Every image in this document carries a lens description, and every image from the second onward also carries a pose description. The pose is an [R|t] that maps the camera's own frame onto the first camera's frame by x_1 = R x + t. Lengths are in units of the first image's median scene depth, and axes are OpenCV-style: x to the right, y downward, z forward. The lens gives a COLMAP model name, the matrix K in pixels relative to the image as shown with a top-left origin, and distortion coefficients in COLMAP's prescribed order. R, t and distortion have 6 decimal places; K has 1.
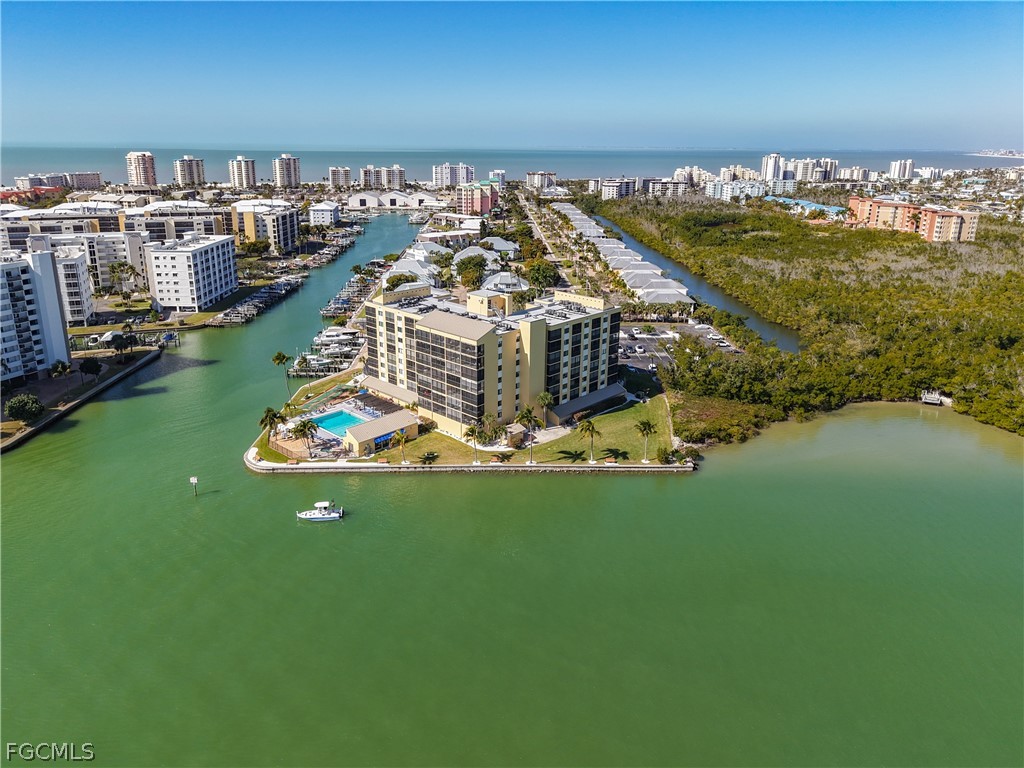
lens RADIAL K [[688.9, 0, 509.3], [0, 688.9, 361.5], [0, 0, 1]] dist [0.003862, 0.001154]
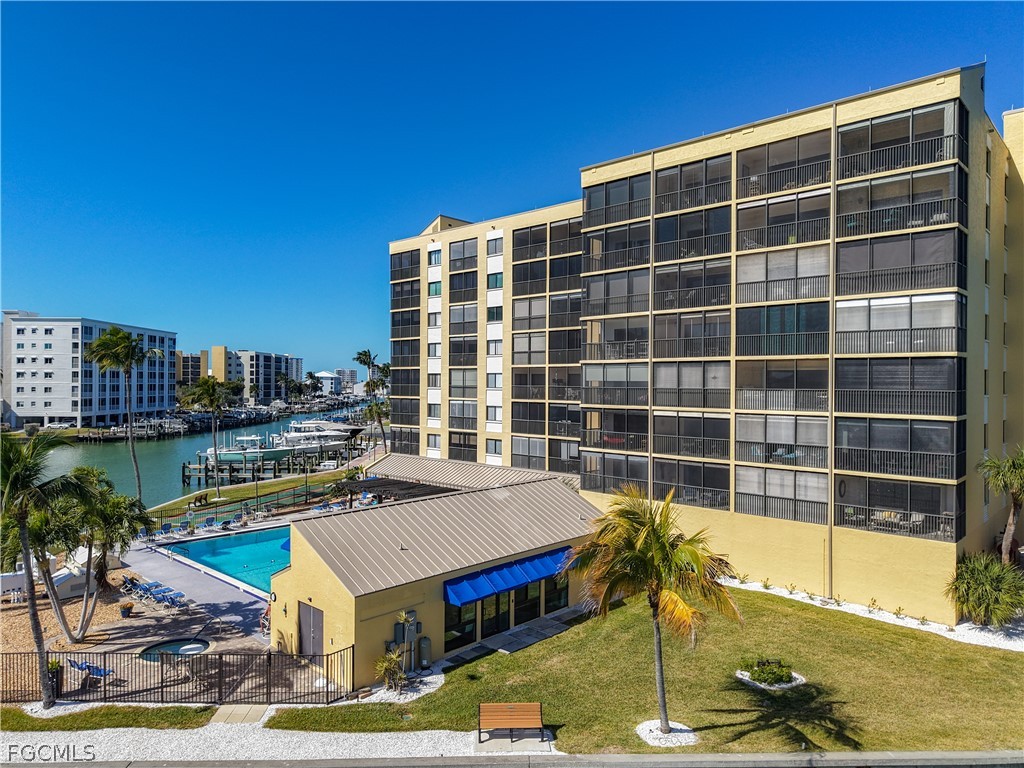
lens RADIAL K [[678.4, 0, 503.9], [0, 678.4, 383.4], [0, 0, 1]] dist [0.043706, -0.060741]
pose [[0.999945, -0.009999, -0.003022, -0.144678], [0.008659, 0.955271, -0.295606, 0.093103], [0.005843, 0.295564, 0.955305, 0.657552]]
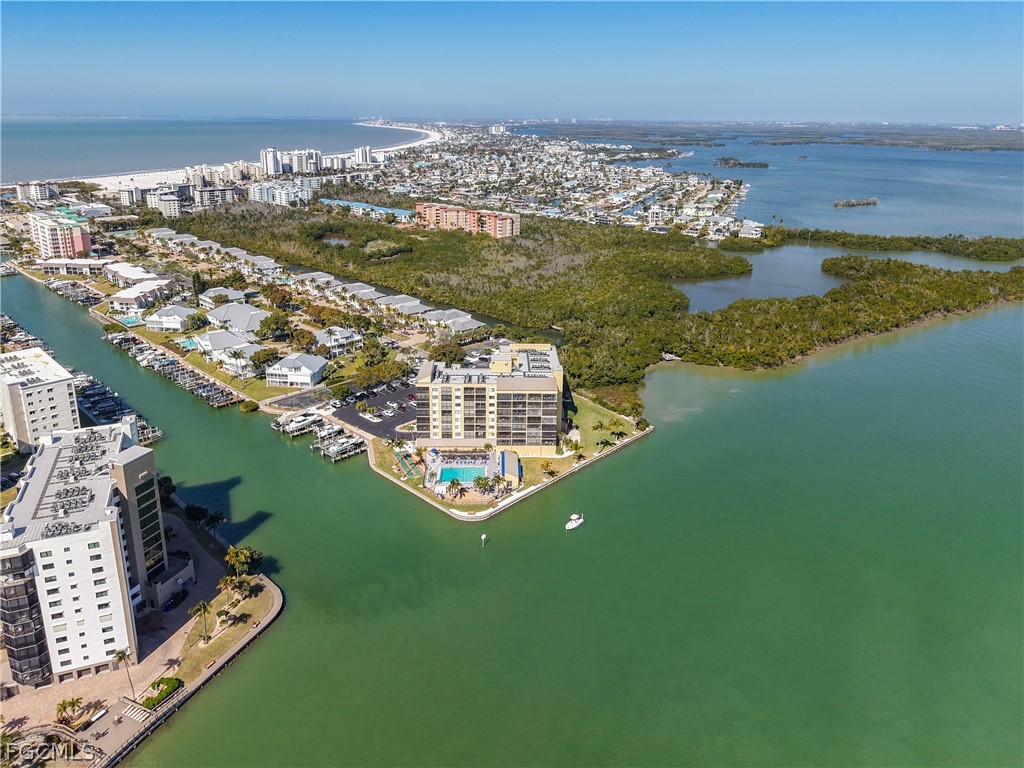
lens RADIAL K [[678.4, 0, 503.9], [0, 678.4, 383.4], [0, 0, 1]] dist [0.043706, -0.060741]
pose [[0.717084, -0.251882, 0.649882, -0.901436], [0.205148, 0.967387, 0.148580, -0.238685], [-0.666112, 0.026778, 0.745371, -0.057667]]
